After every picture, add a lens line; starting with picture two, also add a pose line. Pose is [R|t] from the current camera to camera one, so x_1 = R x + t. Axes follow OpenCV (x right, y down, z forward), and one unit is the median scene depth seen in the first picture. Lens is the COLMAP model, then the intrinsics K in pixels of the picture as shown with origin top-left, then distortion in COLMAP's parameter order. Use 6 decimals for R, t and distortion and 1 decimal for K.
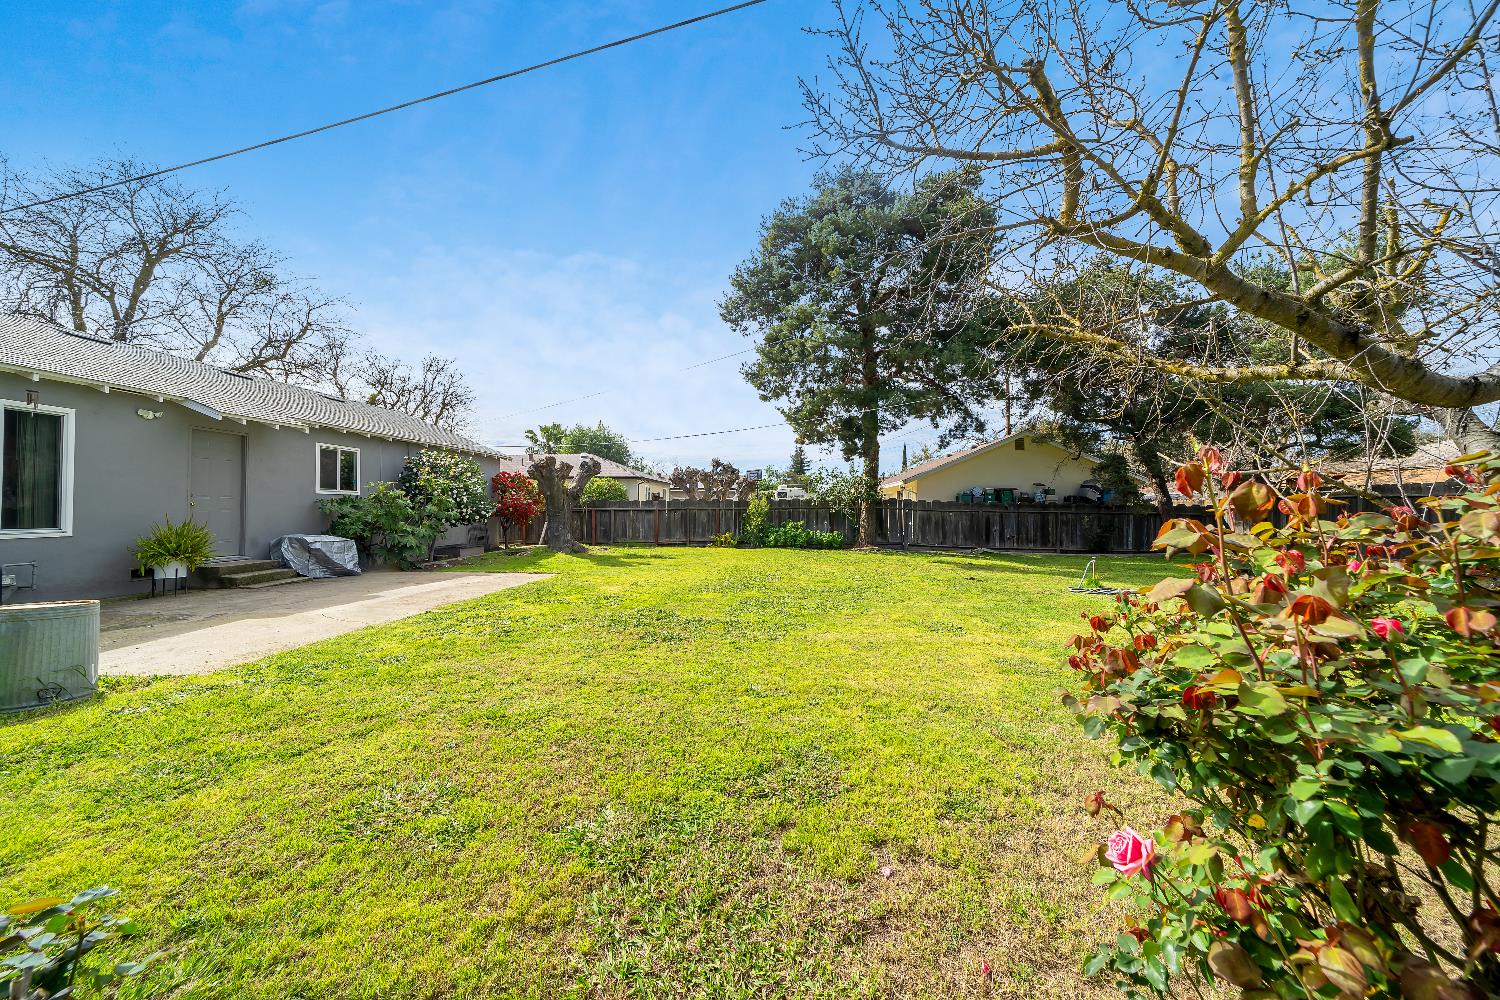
lens RADIAL K [[522.6, 0, 791.9], [0, 522.6, 500.5], [0, 0, 1]] dist [-0.008413, -0.000117]
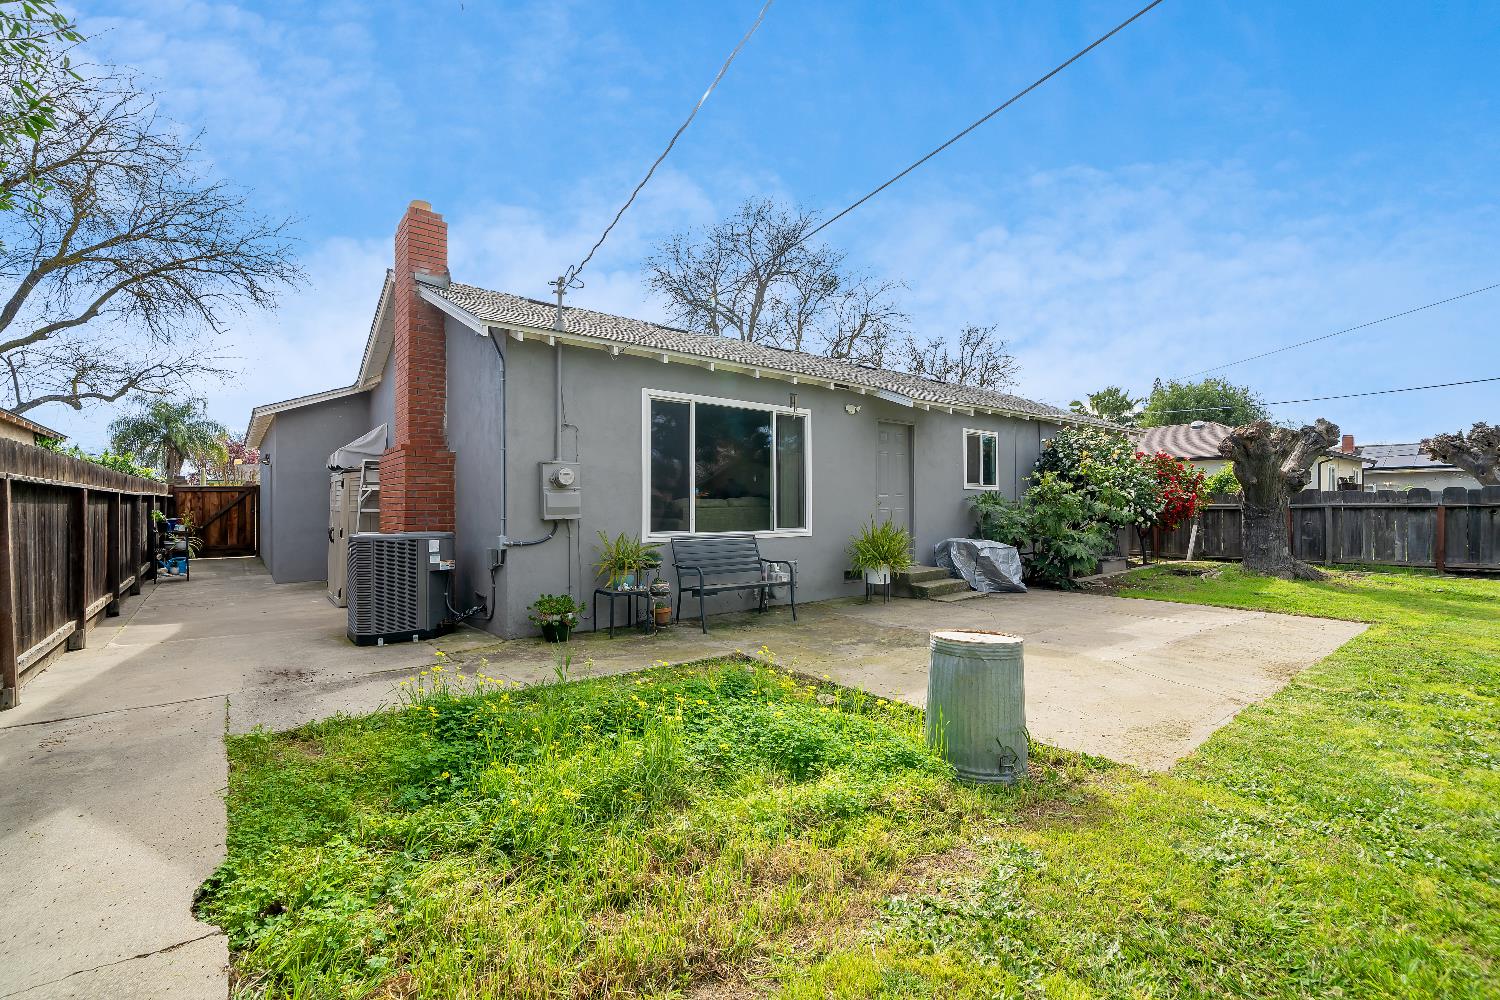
lens RADIAL K [[654.3, 0, 741.7], [0, 654.3, 508.0], [0, 0, 1]] dist [-0.000018, -0.000090]
pose [[0.656751, -0.002766, -0.754102, -0.284133], [0.017516, 0.999779, 0.011588, -0.001349], [0.753904, -0.020819, 0.656655, 0.030325]]
